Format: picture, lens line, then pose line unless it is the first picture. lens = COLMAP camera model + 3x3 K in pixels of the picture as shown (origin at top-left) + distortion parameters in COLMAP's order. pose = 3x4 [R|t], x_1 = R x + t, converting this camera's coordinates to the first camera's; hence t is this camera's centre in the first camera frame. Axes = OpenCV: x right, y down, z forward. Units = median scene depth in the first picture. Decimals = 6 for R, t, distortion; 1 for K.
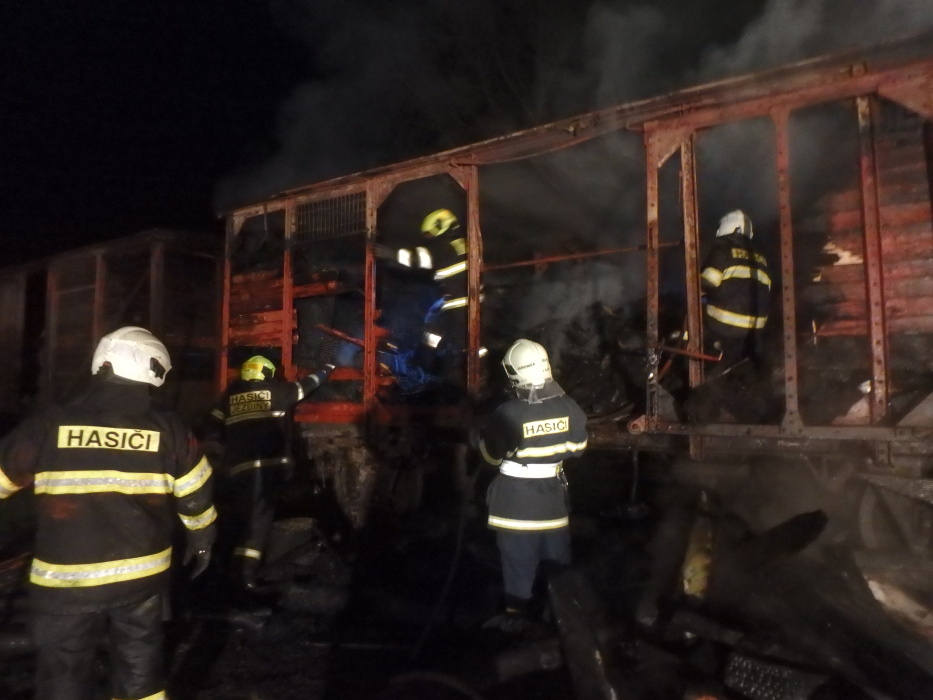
lens RADIAL K [[594.2, 0, 466.5], [0, 594.2, 350.0], [0, 0, 1]] dist [-0.005199, -0.001568]
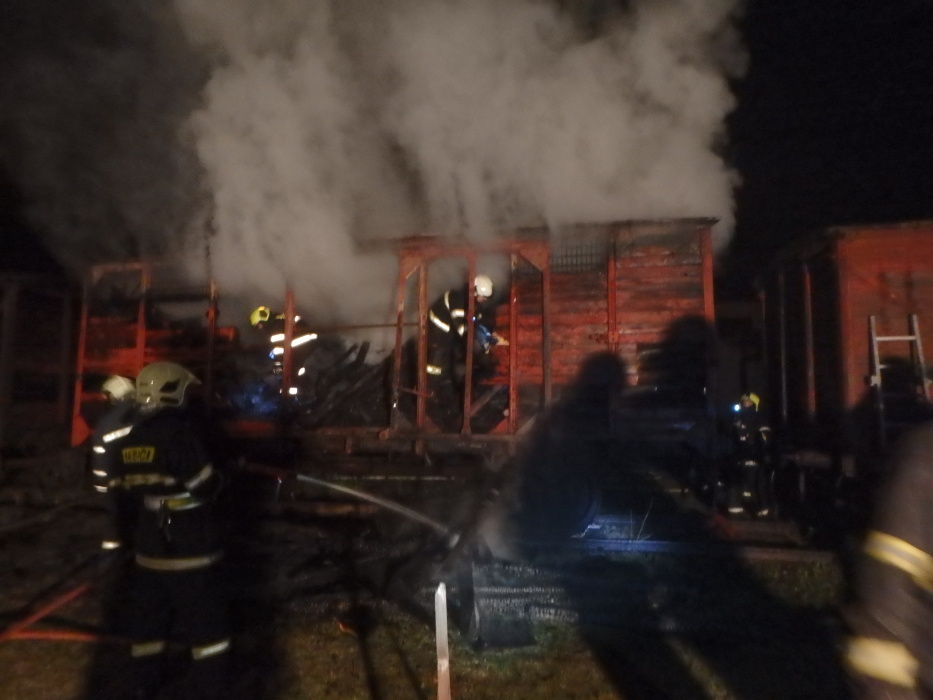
lens RADIAL K [[594.2, 0, 466.5], [0, 594.2, 350.0], [0, 0, 1]] dist [-0.005199, -0.001568]
pose [[0.955610, 0.042357, 0.291575, 0.007802], [-0.032021, 0.998681, -0.040133, -0.052209], [-0.292890, 0.029015, 0.955706, -0.701295]]
